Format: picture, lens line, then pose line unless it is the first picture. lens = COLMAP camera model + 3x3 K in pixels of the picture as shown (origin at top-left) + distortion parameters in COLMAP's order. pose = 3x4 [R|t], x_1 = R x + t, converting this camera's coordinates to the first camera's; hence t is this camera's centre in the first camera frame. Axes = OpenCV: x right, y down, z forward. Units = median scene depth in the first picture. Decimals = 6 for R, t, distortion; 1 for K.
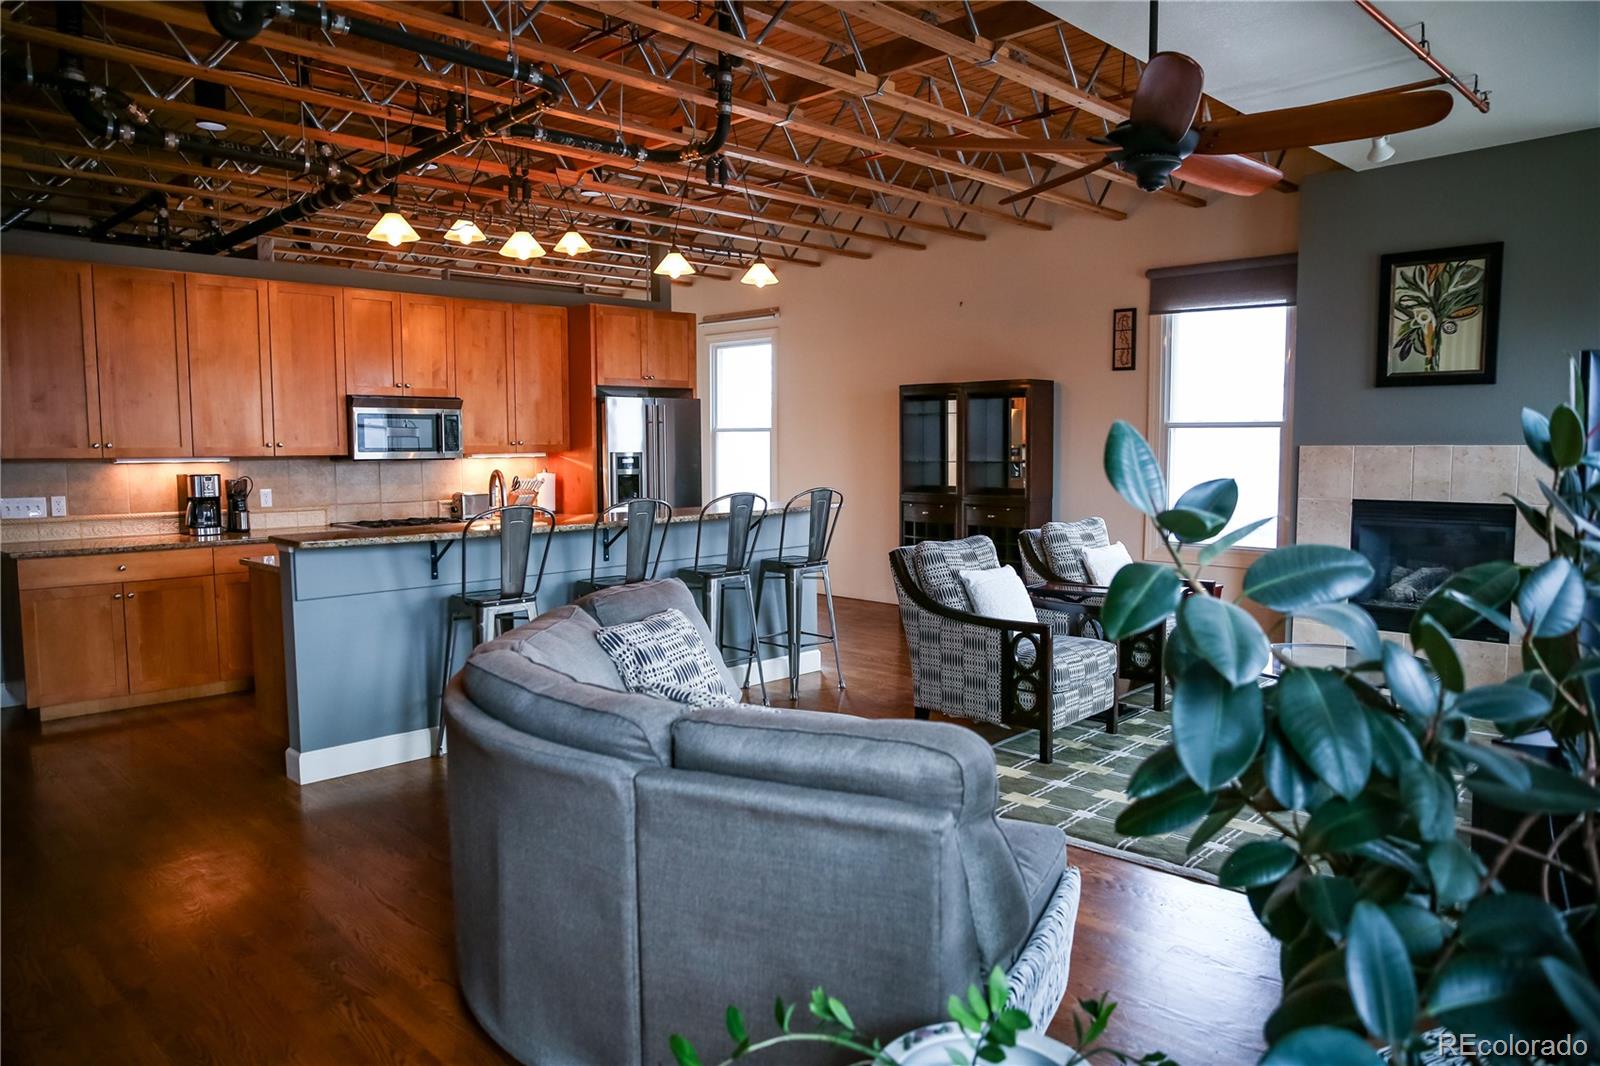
lens RADIAL K [[1080.2, 0, 800.3], [0, 1080.2, 542.5], [0, 0, 1]] dist [-0.082475, 0.075068]
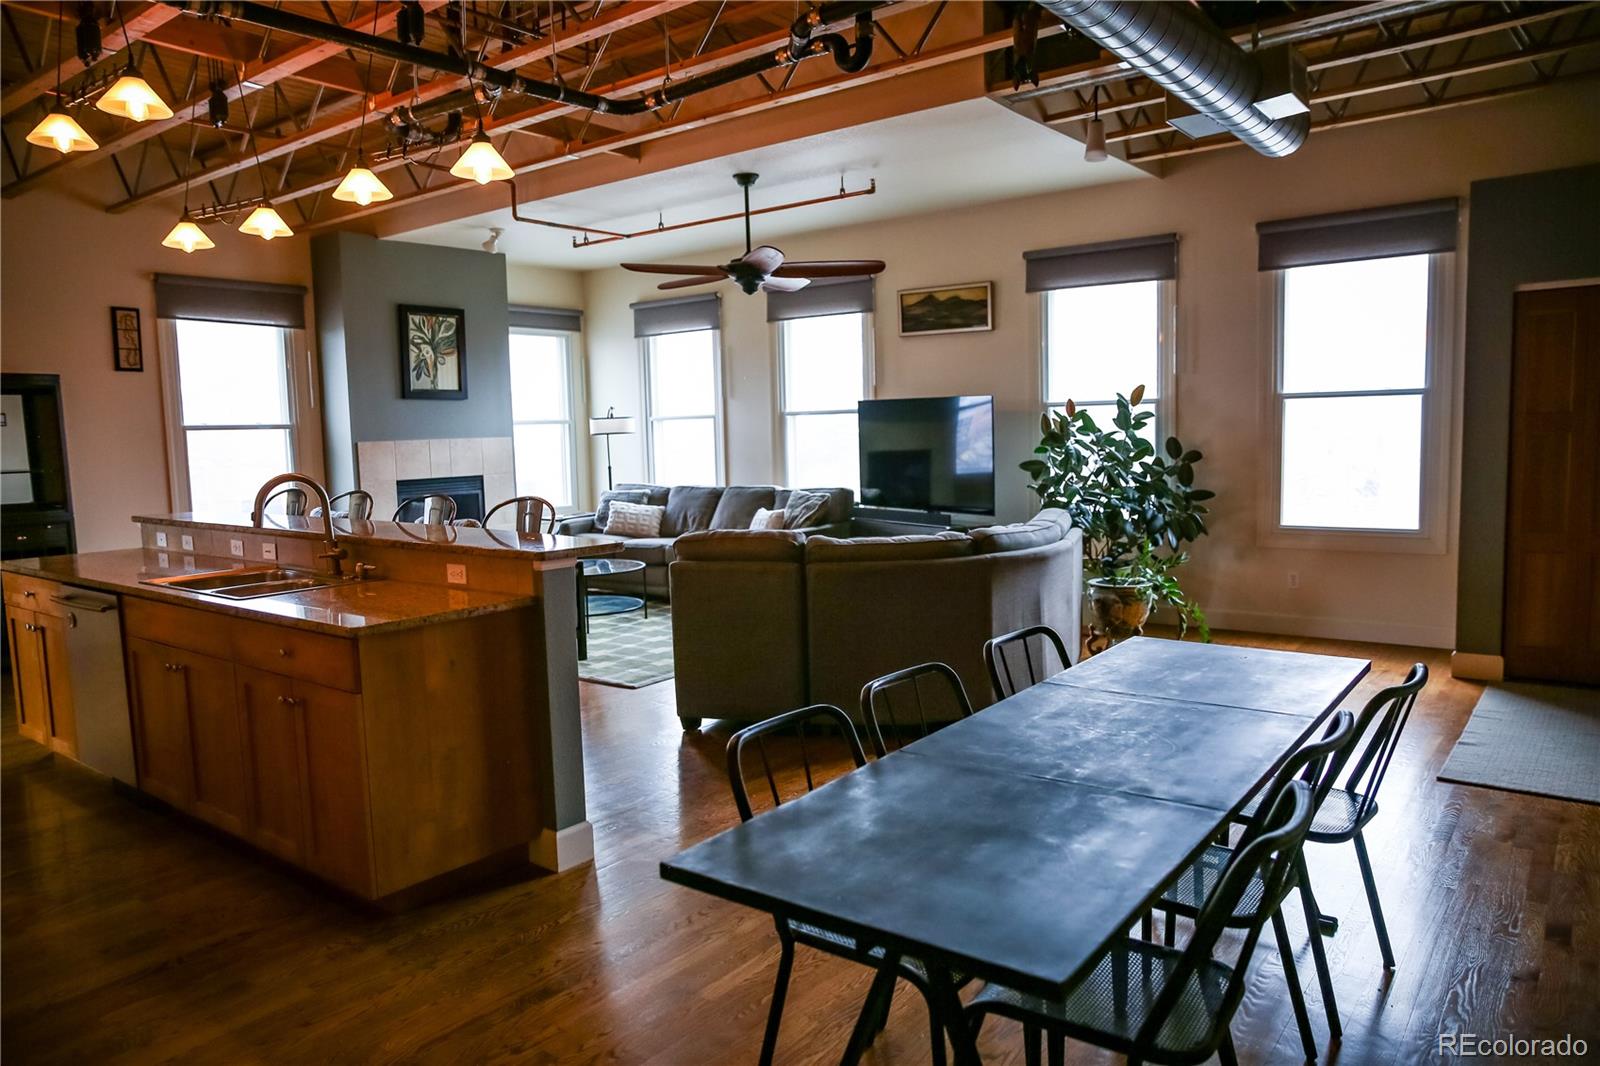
lens RADIAL K [[1080.2, 0, 800.3], [0, 1080.2, 542.5], [0, 0, 1]] dist [-0.082475, 0.075068]
pose [[-0.121087, -0.094526, 0.988131, -0.938062], [0.117383, 0.987107, 0.108813, -0.052578], [-0.985677, 0.129165, -0.108430, 0.675982]]
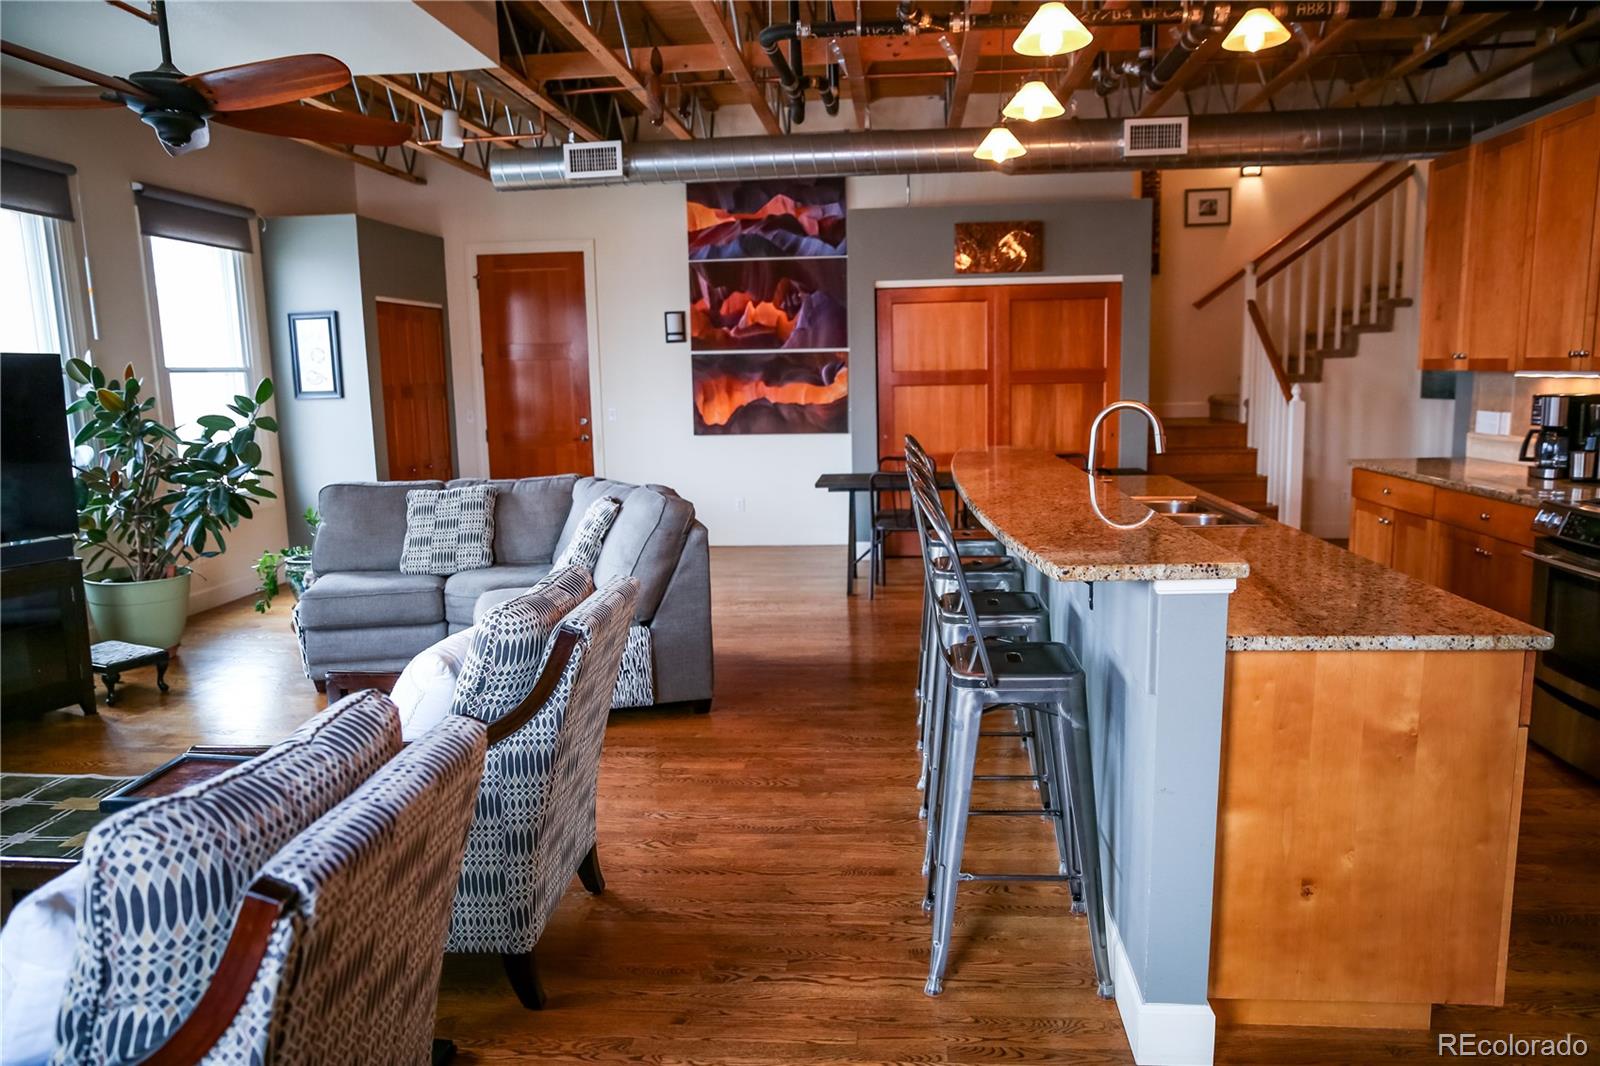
lens RADIAL K [[1077.8, 0, 803.8], [0, 1077.8, 541.1], [0, 0, 1]] dist [-0.086808, 0.075571]
pose [[-0.770784, 0.123009, -0.625109, 0.315883], [-0.030340, 0.972983, 0.228874, -0.119739], [0.636374, 0.195378, -0.746228, 1.280164]]
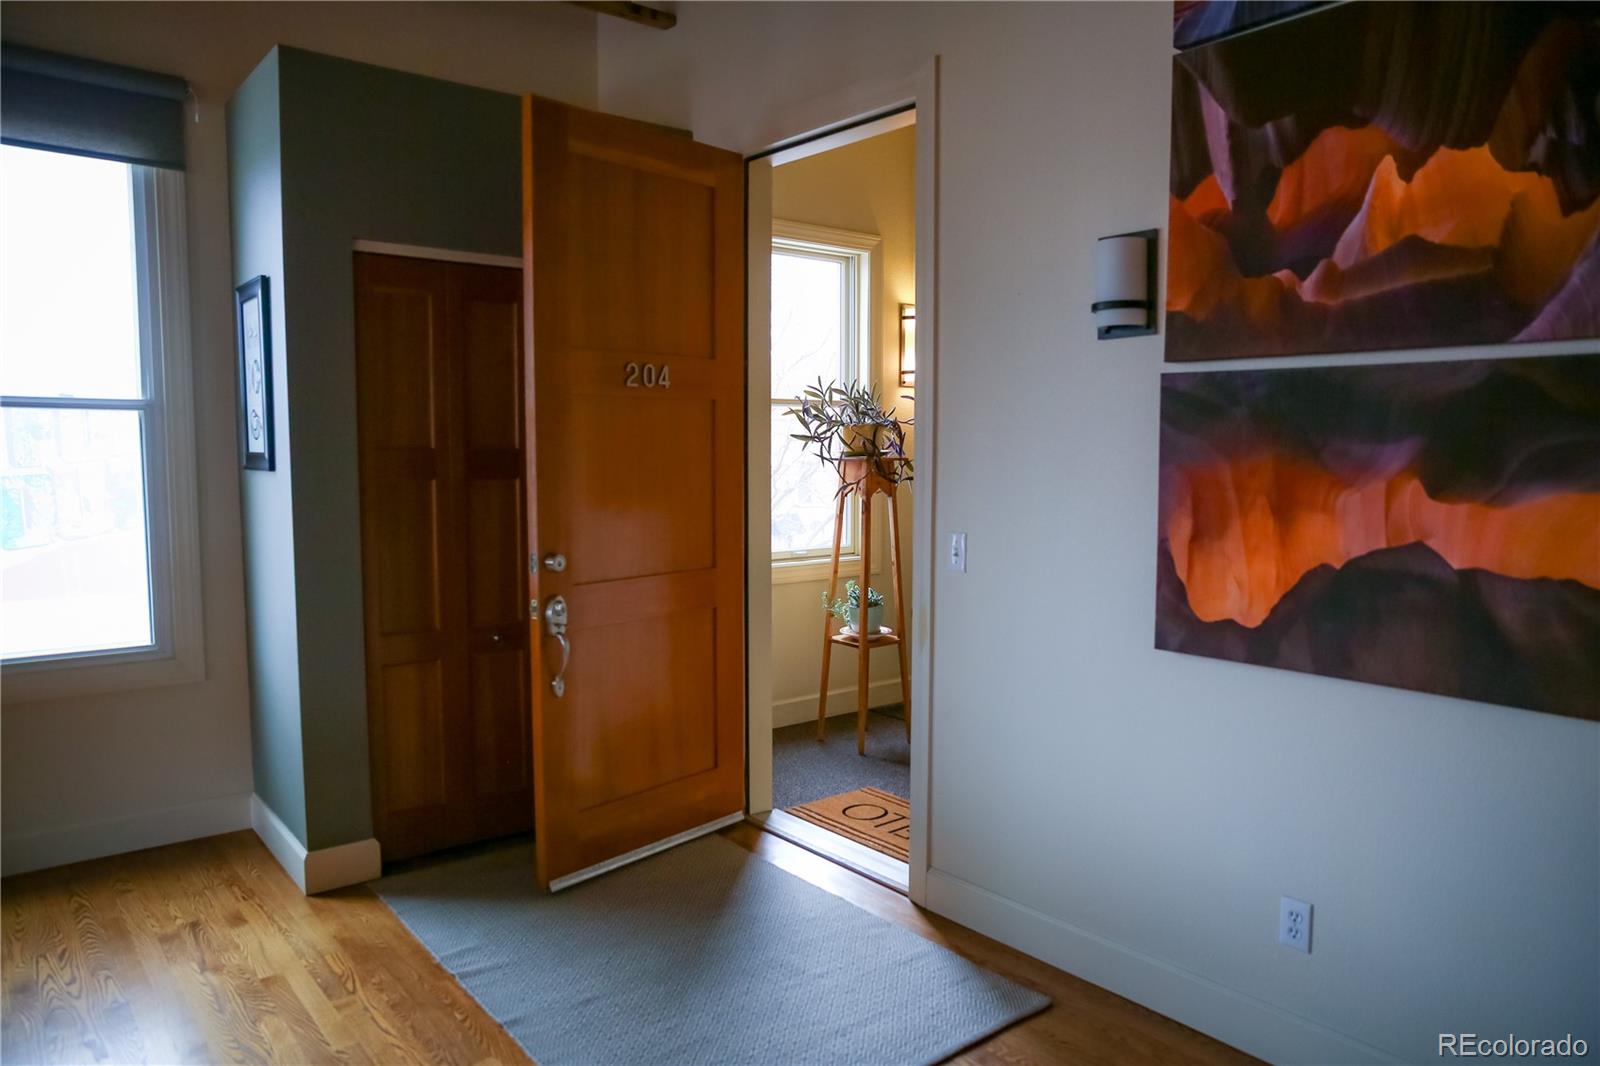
lens RADIAL K [[1080.2, 0, 800.3], [0, 1080.2, 542.5], [0, 0, 1]] dist [-0.082475, 0.075068]
pose [[-0.994319, -0.007094, 0.106206, -0.406876], [0.011845, 0.984206, 0.176632, -0.039246], [-0.105782, 0.176887, -0.978530, 0.490369]]
